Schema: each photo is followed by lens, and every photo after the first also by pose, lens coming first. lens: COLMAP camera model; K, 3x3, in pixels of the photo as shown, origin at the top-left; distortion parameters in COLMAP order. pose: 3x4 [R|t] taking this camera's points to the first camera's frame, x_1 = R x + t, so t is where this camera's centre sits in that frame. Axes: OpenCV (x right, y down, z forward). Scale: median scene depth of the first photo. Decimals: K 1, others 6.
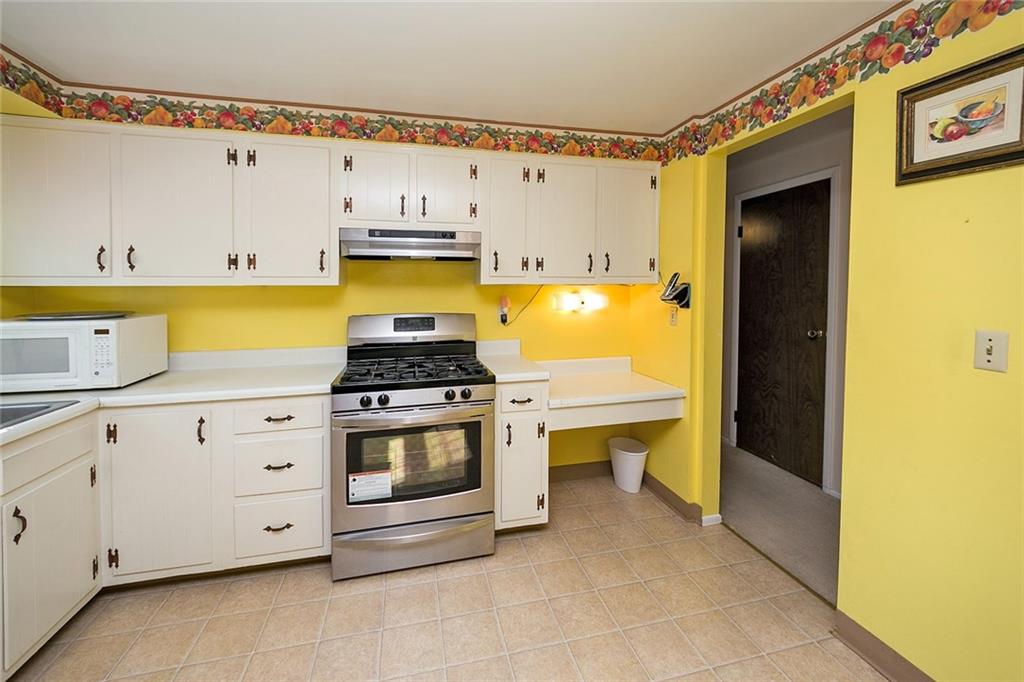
lens RADIAL K [[409.1, 0, 511.5], [0, 409.1, 298.2], [0, 0, 1]] dist [0.000588, -0.000320]
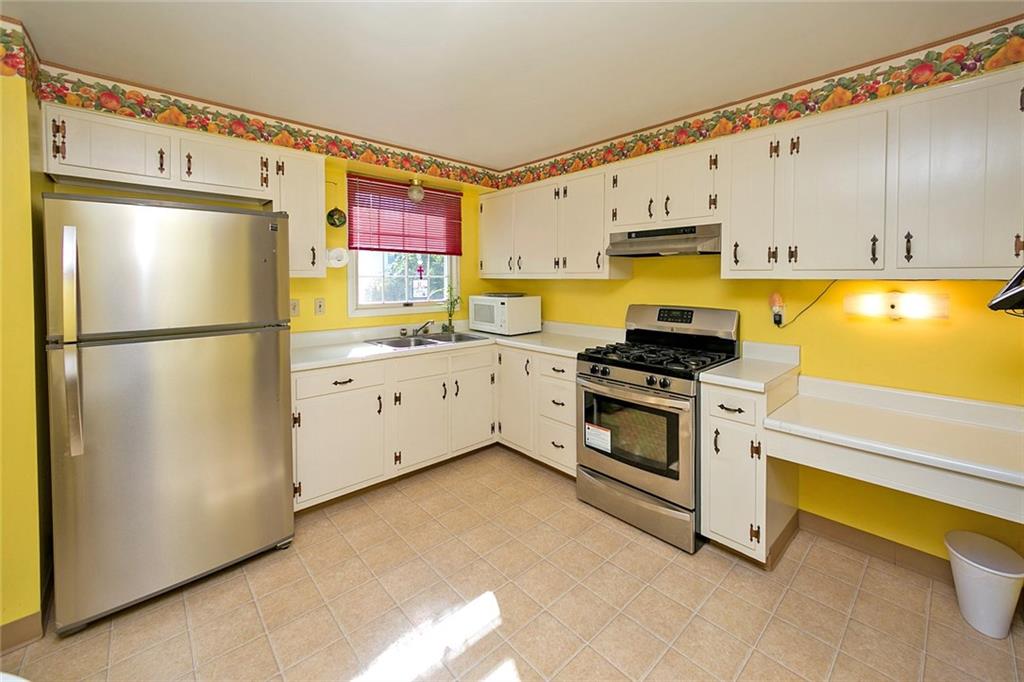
lens RADIAL K [[412.8, 0, 512.9], [0, 412.8, 287.7], [0, 0, 1]] dist [-0.009489, -0.000124]
pose [[0.479181, 0.024004, -0.877388, 0.561859], [-0.032957, 0.999413, 0.009343, -0.006555], [0.877097, 0.024439, 0.479691, 0.131713]]
